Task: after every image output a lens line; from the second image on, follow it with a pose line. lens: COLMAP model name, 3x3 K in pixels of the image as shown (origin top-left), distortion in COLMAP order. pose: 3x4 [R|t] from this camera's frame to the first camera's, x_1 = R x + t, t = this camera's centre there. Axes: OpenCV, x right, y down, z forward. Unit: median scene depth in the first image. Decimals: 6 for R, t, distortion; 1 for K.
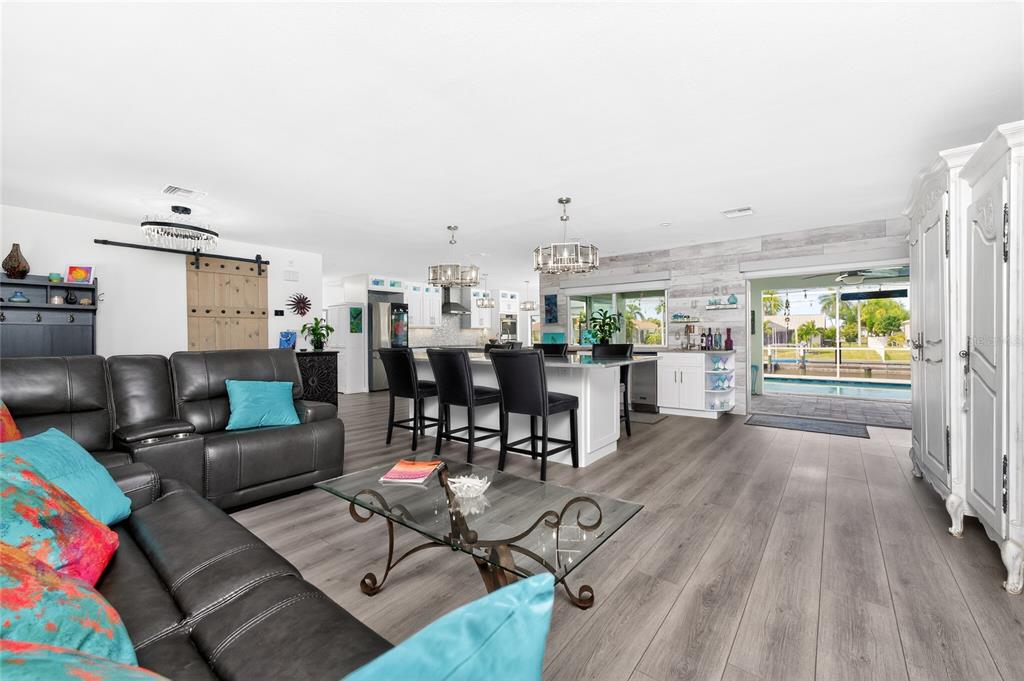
lens RADIAL K [[405.4, 0, 514.3], [0, 405.4, 337.3], [0, 0, 1]] dist [0.006305, 0.000626]
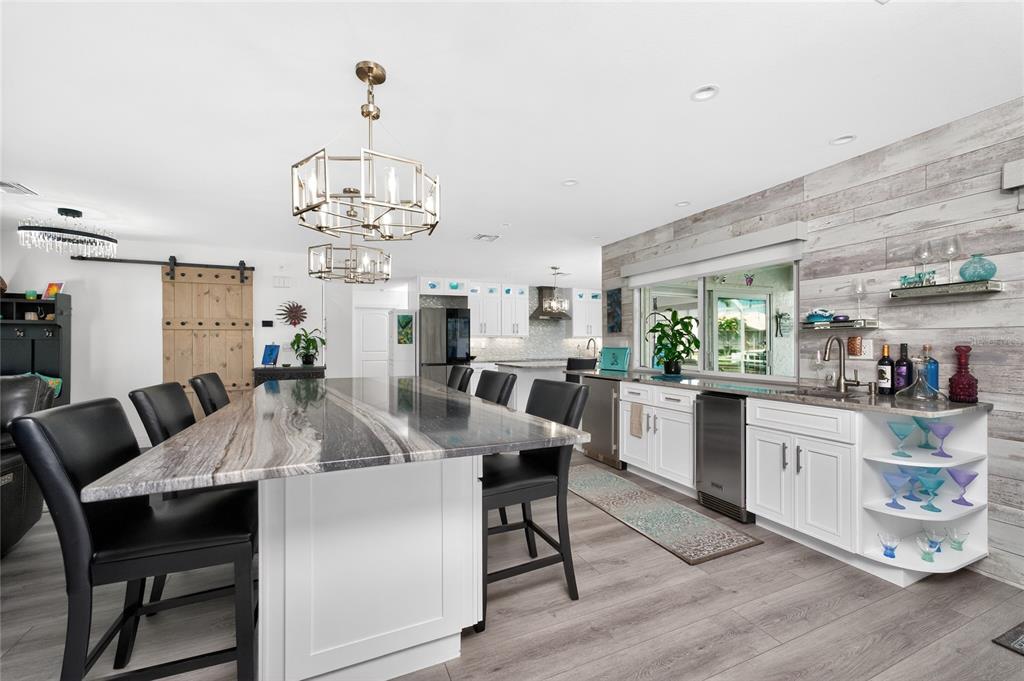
lens RADIAL K [[405.4, 0, 521.9], [0, 405.4, 341.3], [0, 0, 1]] dist [0.006305, 0.000626]
pose [[0.881666, 0.005917, -0.471836, 0.340910], [-0.007960, 0.999966, -0.002334, -0.022893], [0.471806, 0.005813, 0.881683, 0.462940]]
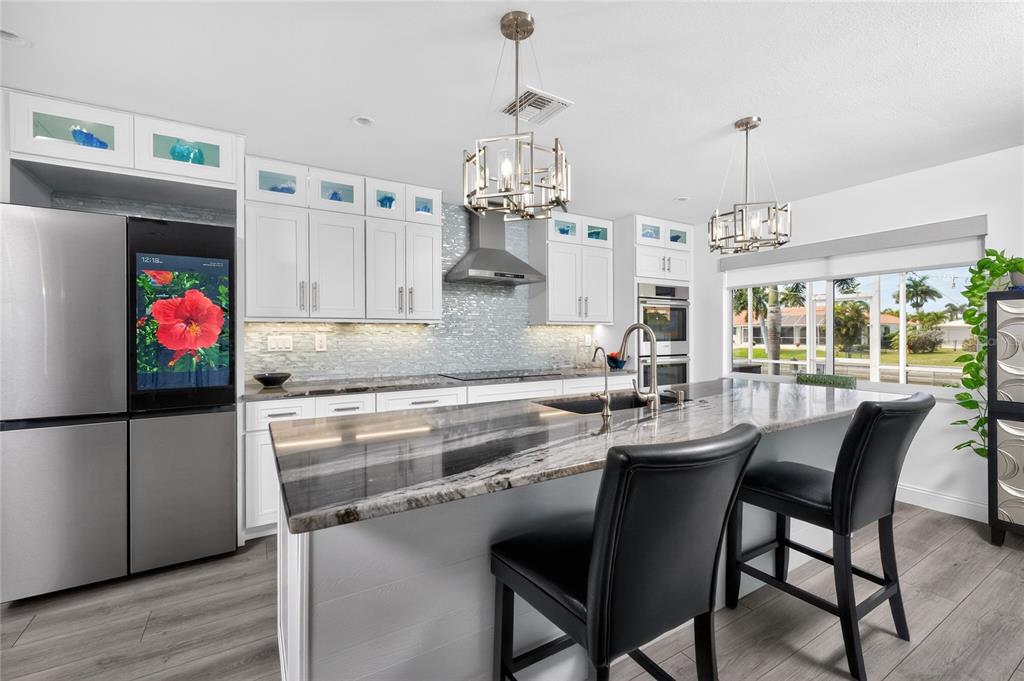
lens RADIAL K [[405.4, 0, 502.4], [0, 405.4, 339.9], [0, 0, 1]] dist [0.006305, 0.000626]
pose [[0.925856, -0.001804, -0.377871, -0.023063], [0.002067, 0.999998, 0.000290, -0.017192], [0.377870, -0.001049, 0.925858, 1.246480]]
